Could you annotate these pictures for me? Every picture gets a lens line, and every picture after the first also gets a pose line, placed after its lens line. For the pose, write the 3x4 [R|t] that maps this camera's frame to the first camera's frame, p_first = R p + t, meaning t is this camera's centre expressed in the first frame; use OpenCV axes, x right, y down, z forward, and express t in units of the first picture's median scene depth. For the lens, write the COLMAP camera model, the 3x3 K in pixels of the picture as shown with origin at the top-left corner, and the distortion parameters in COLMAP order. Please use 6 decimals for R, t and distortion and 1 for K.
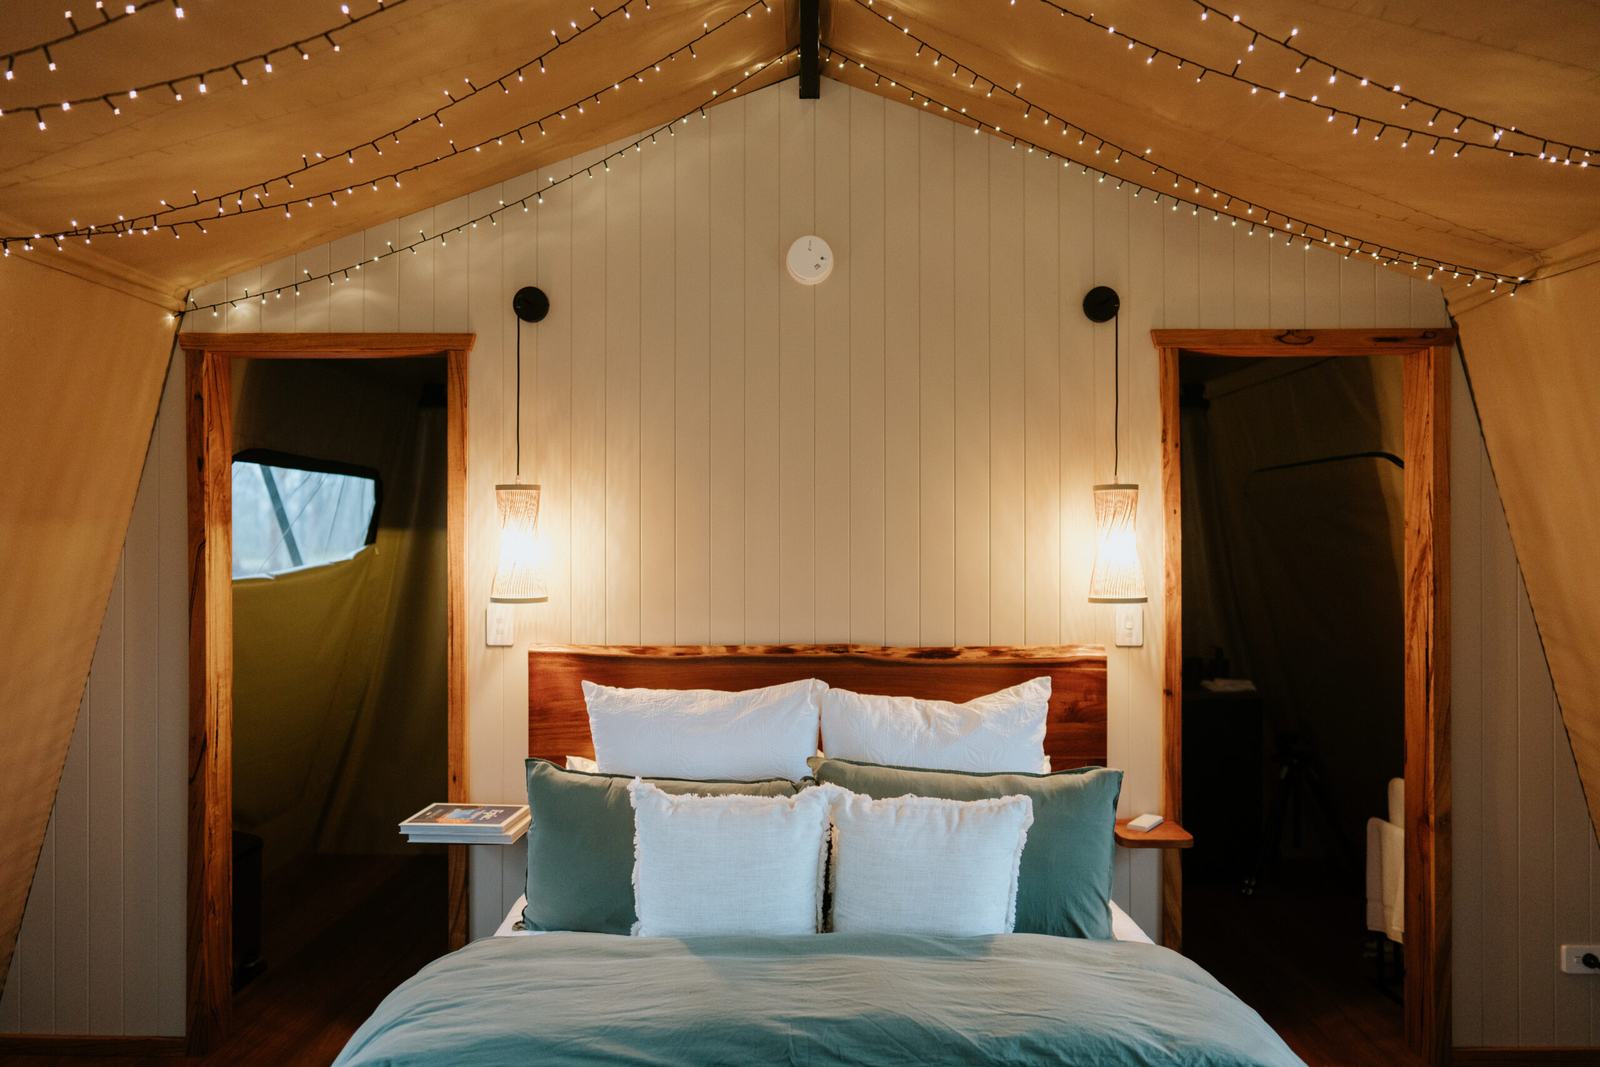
lens RADIAL K [[1056.7, 0, 800.0], [0, 1056.7, 533.5], [0, 0, 1]] dist [0.005584, 0.001311]
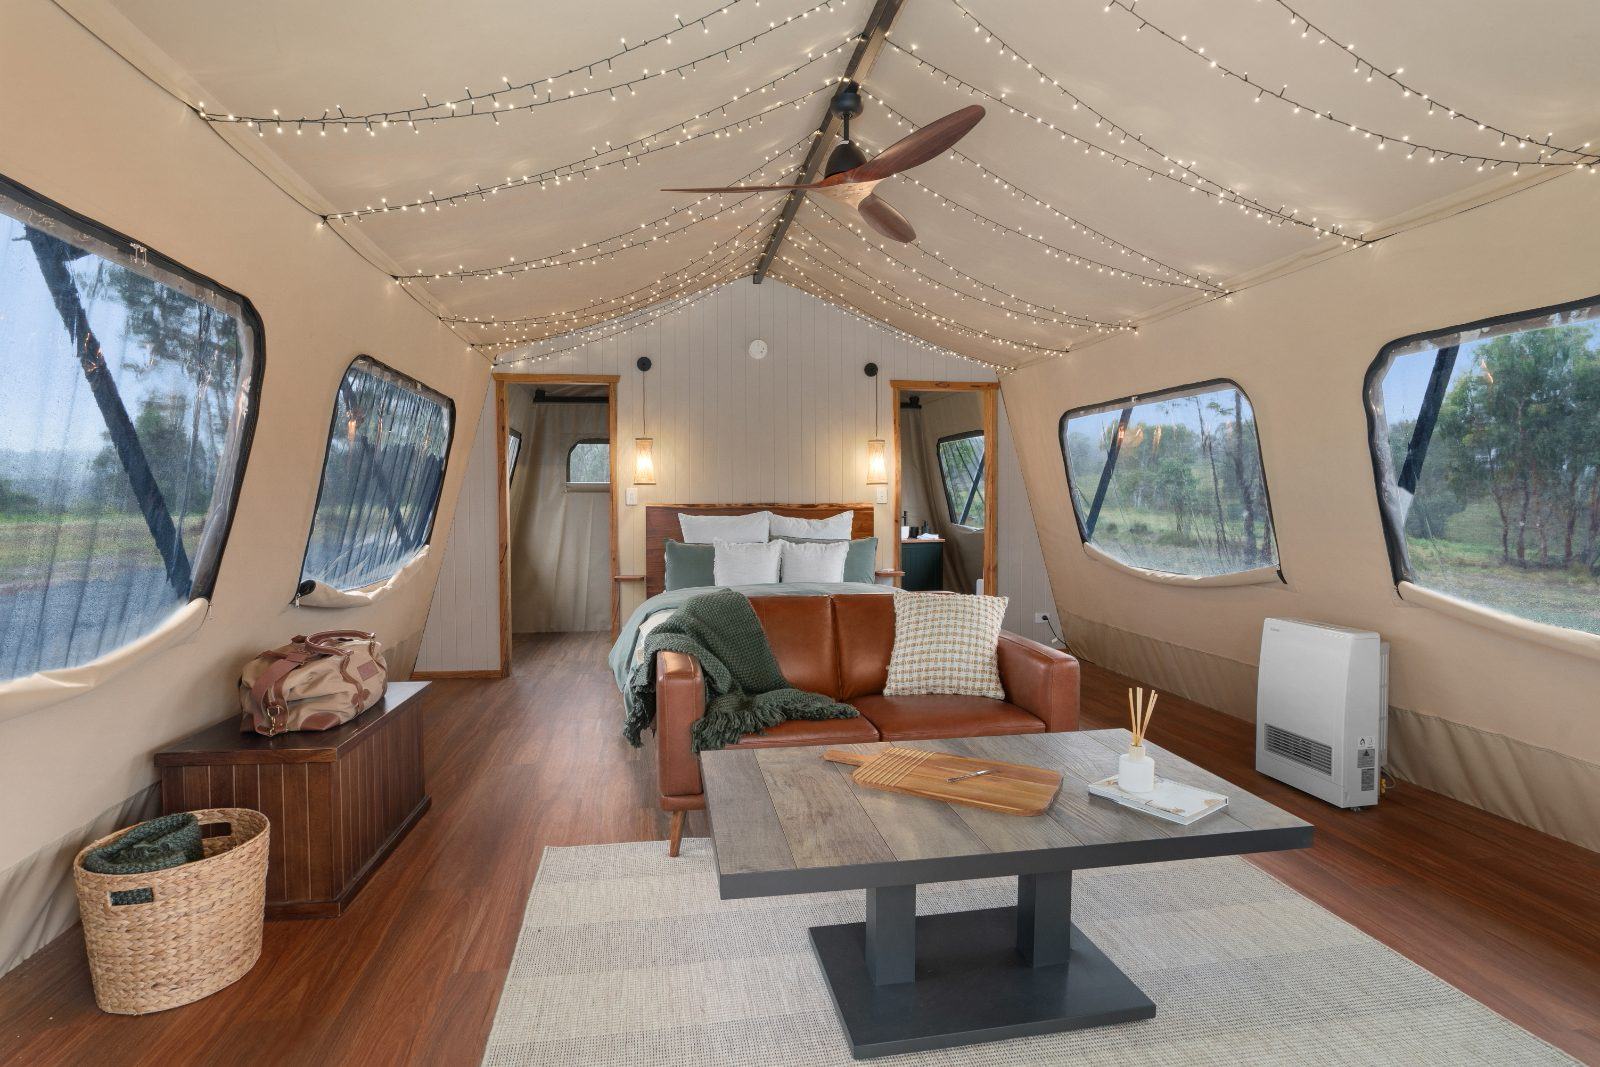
lens RADIAL K [[760.7, 0, 797.9], [0, 760.7, 514.0], [0, 0, 1]] dist [-0.061191, 0.034616]
pose [[0.983891, -0.008124, 0.178586, -0.230486], [0.003707, 0.999679, 0.025053, 0.089619], [-0.178732, -0.023988, 0.983605, -0.818252]]
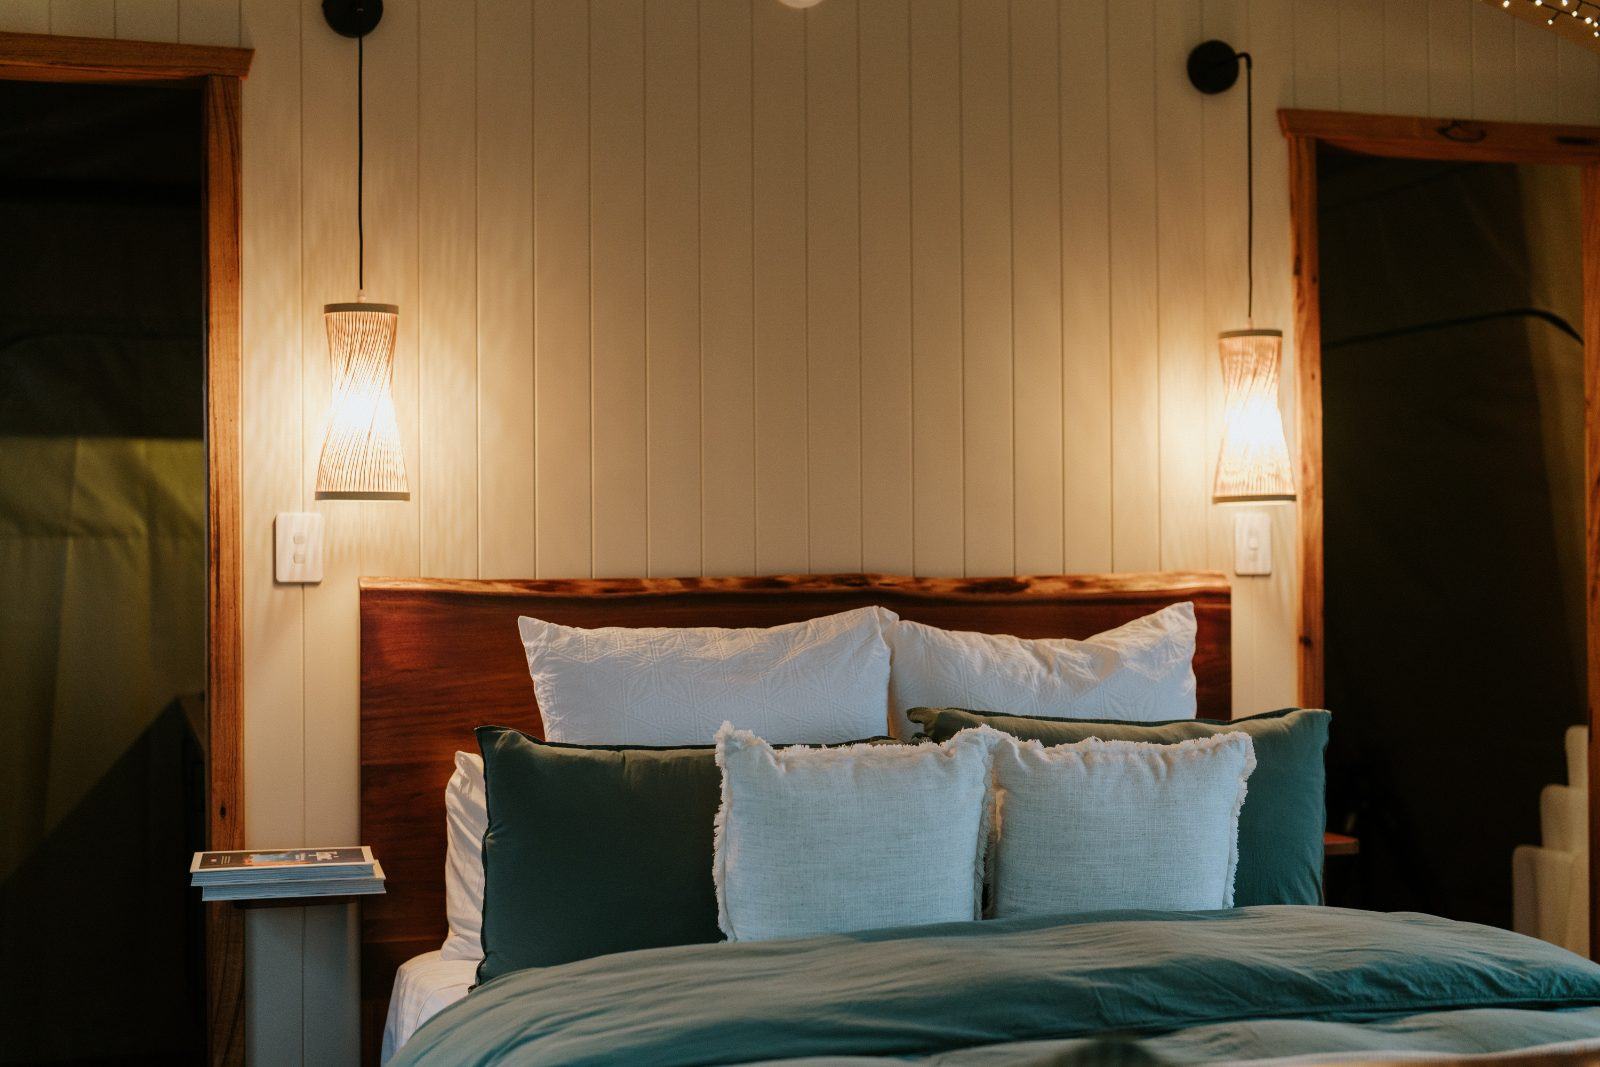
lens RADIAL K [[2231.8, 0, 800.0], [0, 2231.8, 533.5], [0, 0, 1]] dist [0.006497, 0.045988]
pose [[0.950879, -0.001671, 0.309559, -0.422805], [0.004962, 0.999939, -0.009844, 0.096870], [-0.309524, 0.010897, 0.950829, -0.278390]]
